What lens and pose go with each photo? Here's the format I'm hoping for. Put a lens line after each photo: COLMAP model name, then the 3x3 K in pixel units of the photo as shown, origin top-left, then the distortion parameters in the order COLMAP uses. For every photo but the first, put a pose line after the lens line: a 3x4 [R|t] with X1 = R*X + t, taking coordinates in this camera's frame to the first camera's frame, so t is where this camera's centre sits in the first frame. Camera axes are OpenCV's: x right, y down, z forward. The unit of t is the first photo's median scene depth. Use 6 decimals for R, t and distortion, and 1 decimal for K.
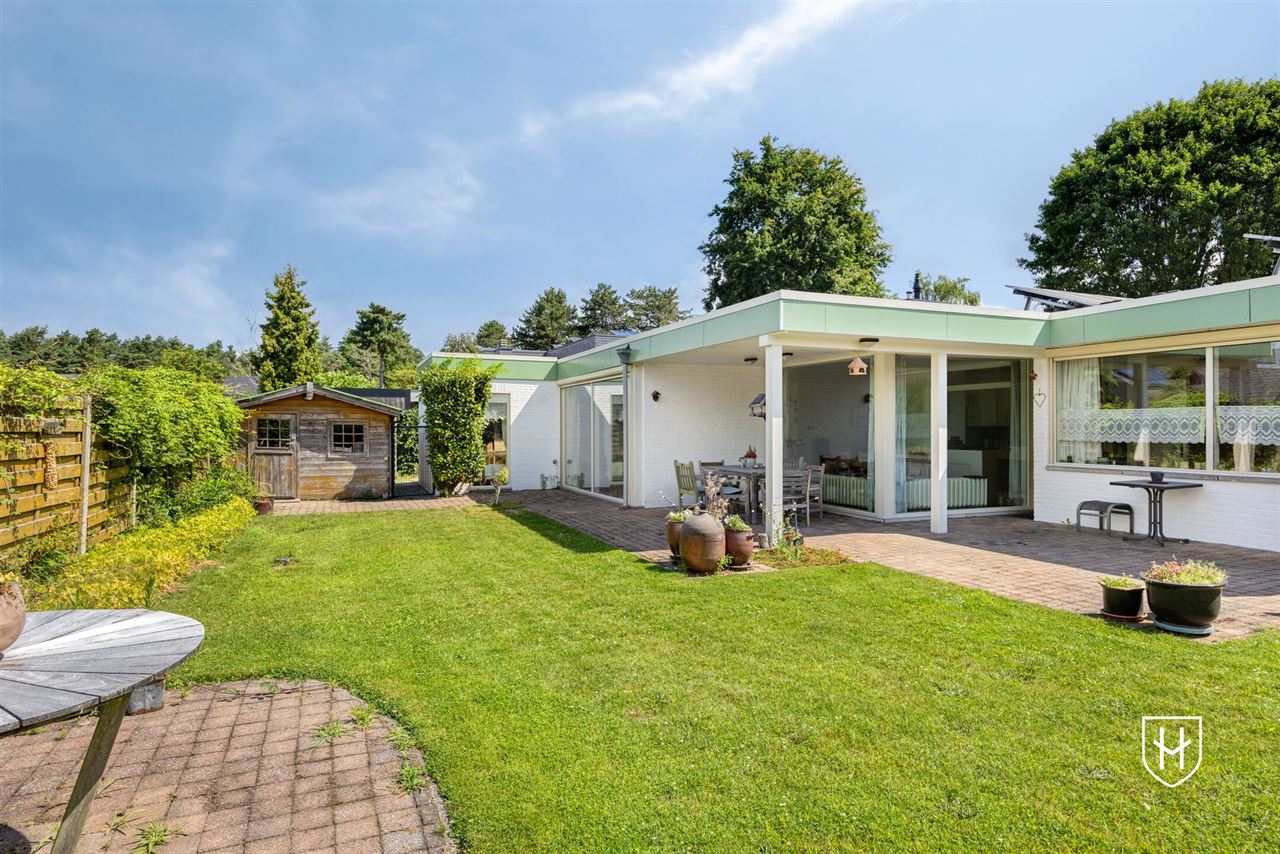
lens RADIAL K [[719.8, 0, 643.4], [0, 719.8, 449.9], [0, 0, 1]] dist [0.013109, 0.001378]
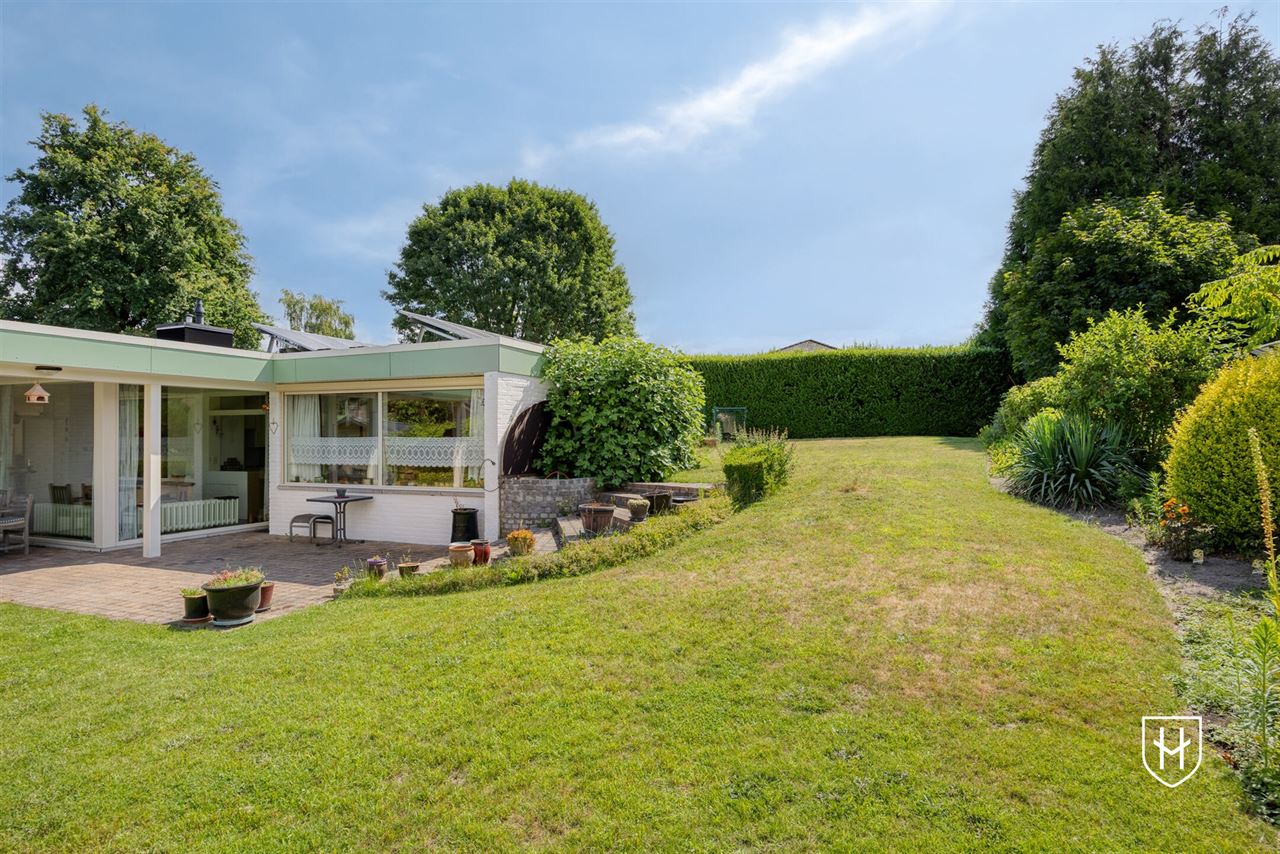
lens RADIAL K [[691.5, 0, 645.4], [0, 691.5, 449.3], [0, 0, 1]] dist [-0.002004, -0.002795]
pose [[0.703092, -0.014578, 0.710950, 0.119213], [0.024117, 0.999704, -0.003352, -0.011511], [-0.710690, 0.019503, 0.703235, -0.120828]]
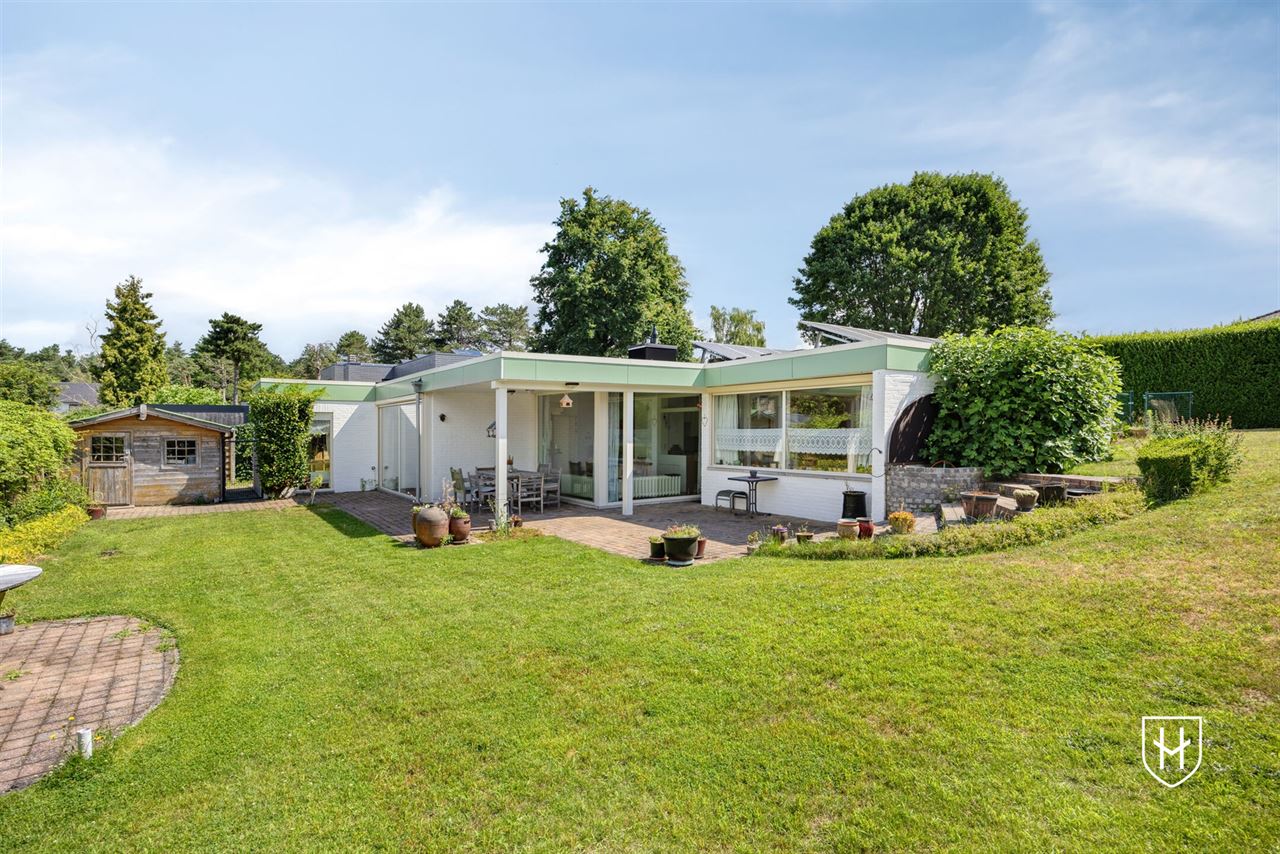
lens RADIAL K [[646.5, 0, 645.6], [0, 646.5, 442.8], [0, 0, 1]] dist [-0.002287, -0.000552]
pose [[0.977926, -0.011670, 0.208624, 0.101049], [0.013658, 0.999874, -0.008093, -0.011422], [-0.208503, 0.010763, 0.977962, -0.167776]]
